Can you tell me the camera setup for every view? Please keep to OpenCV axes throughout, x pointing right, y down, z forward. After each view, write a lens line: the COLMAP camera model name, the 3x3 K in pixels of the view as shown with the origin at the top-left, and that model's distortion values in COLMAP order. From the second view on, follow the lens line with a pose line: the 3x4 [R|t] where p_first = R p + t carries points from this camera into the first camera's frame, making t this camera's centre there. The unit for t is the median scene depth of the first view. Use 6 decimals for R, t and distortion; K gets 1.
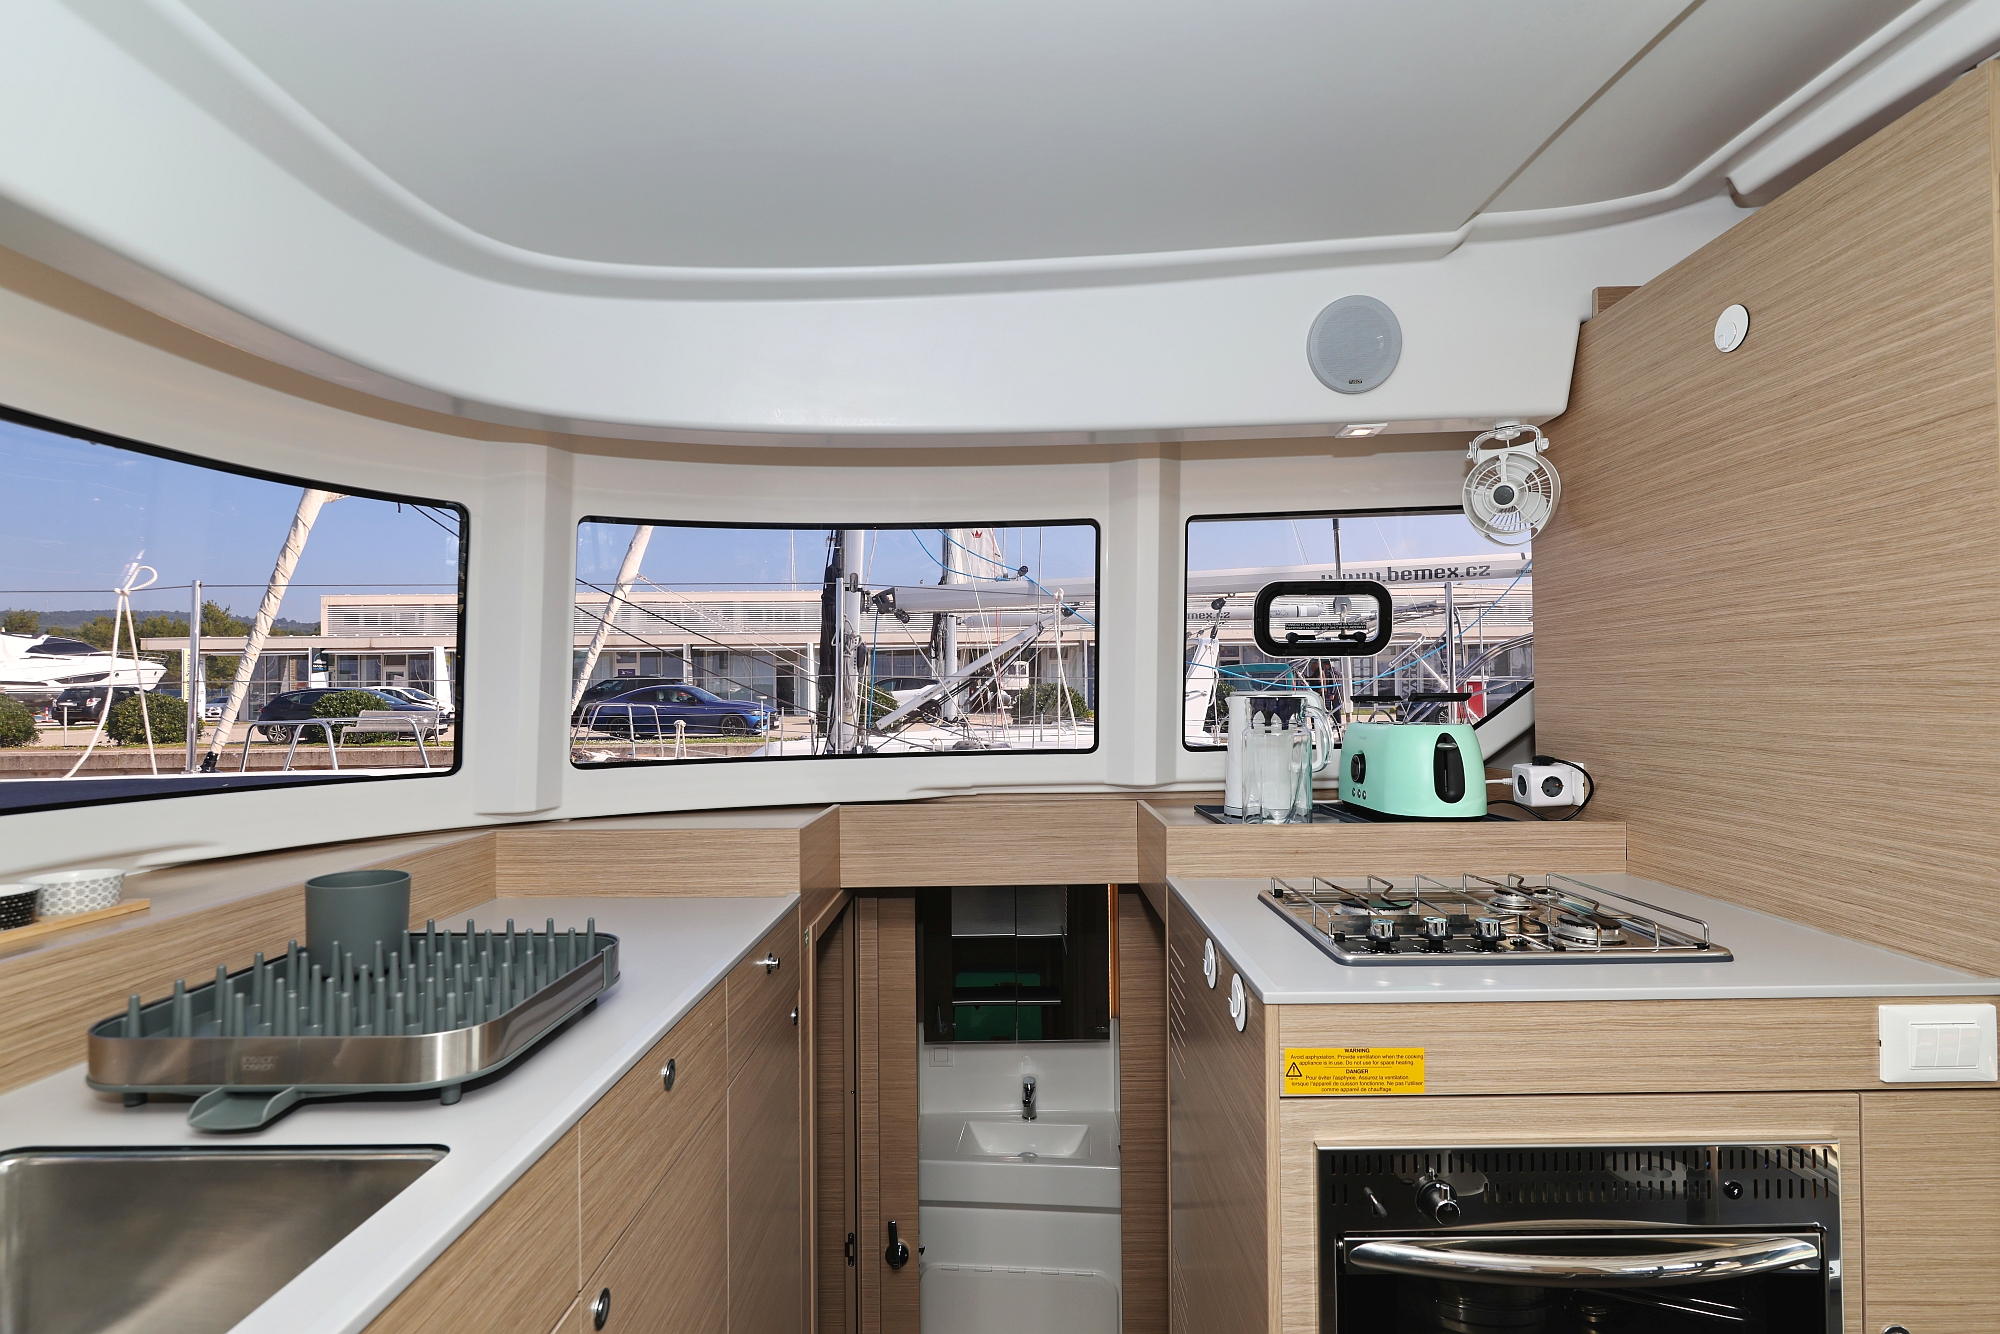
lens RADIAL K [[938.7, 0, 996.6], [0, 938.7, 667.7], [0, 0, 1]] dist [-0.010063, -0.000013]
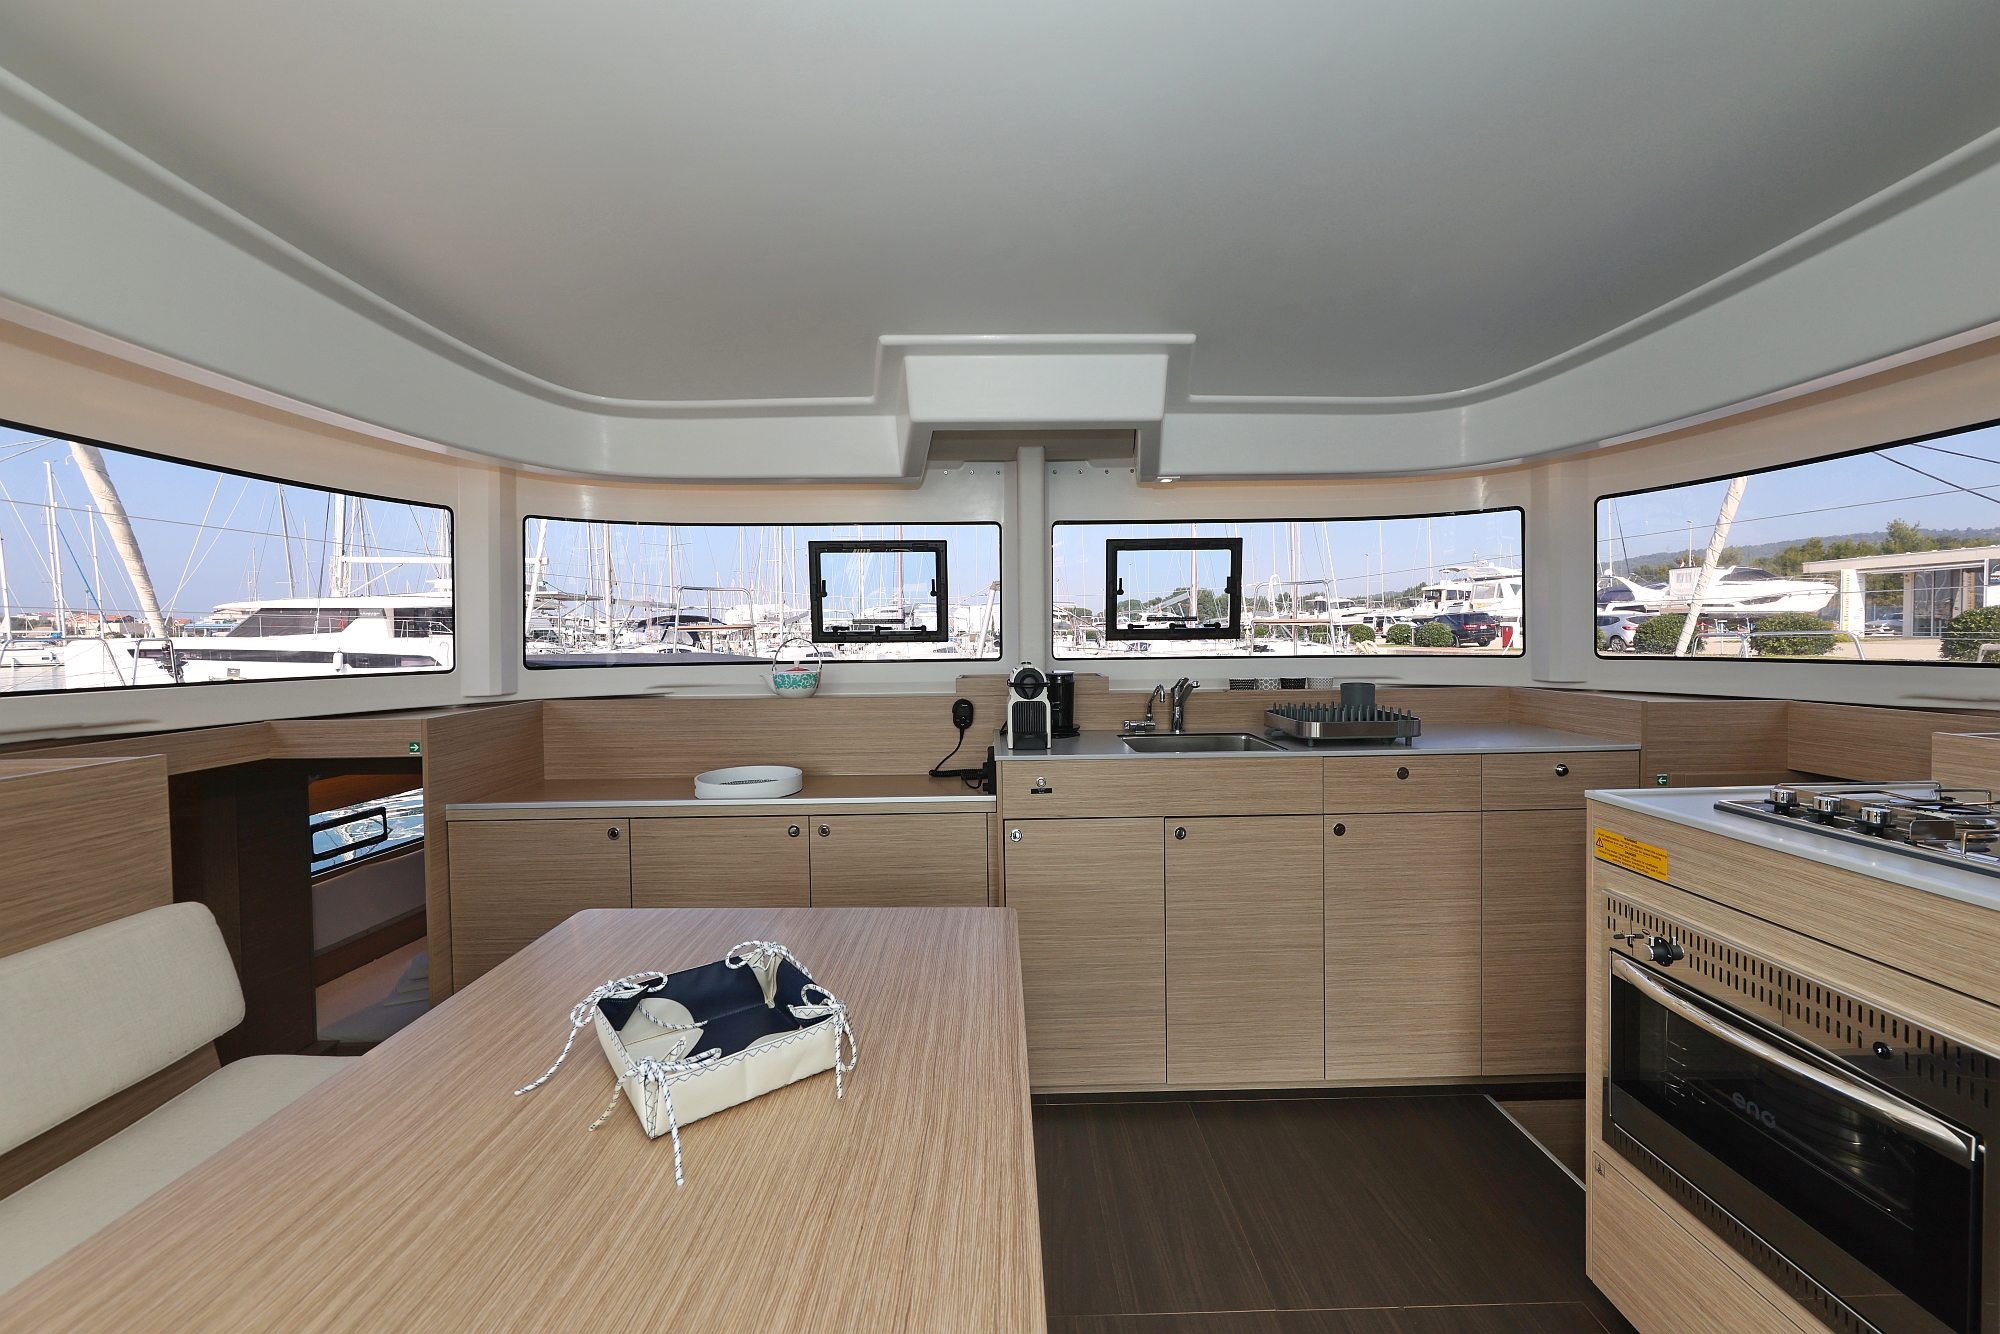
lens RADIAL K [[811.3, 0, 998.9], [0, 811.3, 656.5], [0, 0, 1]] dist [0.003485, 0.000382]
pose [[0.023986, 0.040000, -0.998912, 0.352236], [0.042035, 0.998275, 0.040984, 0.002092], [0.998828, -0.042972, 0.022263, -0.010465]]
